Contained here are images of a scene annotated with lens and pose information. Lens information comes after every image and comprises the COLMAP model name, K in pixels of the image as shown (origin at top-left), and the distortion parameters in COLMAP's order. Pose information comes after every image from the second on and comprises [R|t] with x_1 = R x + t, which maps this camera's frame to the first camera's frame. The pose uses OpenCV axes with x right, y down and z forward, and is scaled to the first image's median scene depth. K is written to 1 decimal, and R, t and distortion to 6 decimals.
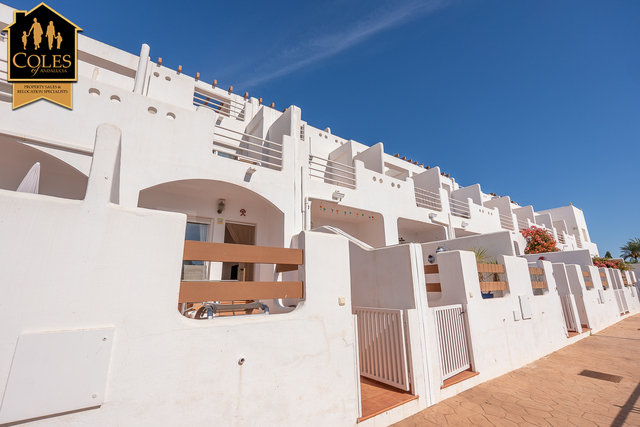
lens RADIAL K [[269.8, 0, 321.2], [0, 269.8, 218.8], [0, 0, 1]] dist [-0.008100, 0.000024]
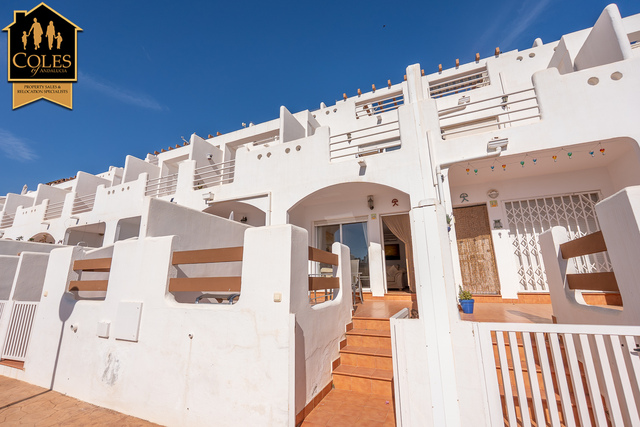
lens RADIAL K [[269.8, 0, 320.6], [0, 269.8, 212.1], [0, 0, 1]] dist [-0.008100, 0.000024]
pose [[0.505041, -0.208628, -0.837501, 0.600333], [0.214863, 0.970188, -0.112112, 0.097518], [0.835923, -0.123327, 0.534811, 0.411313]]
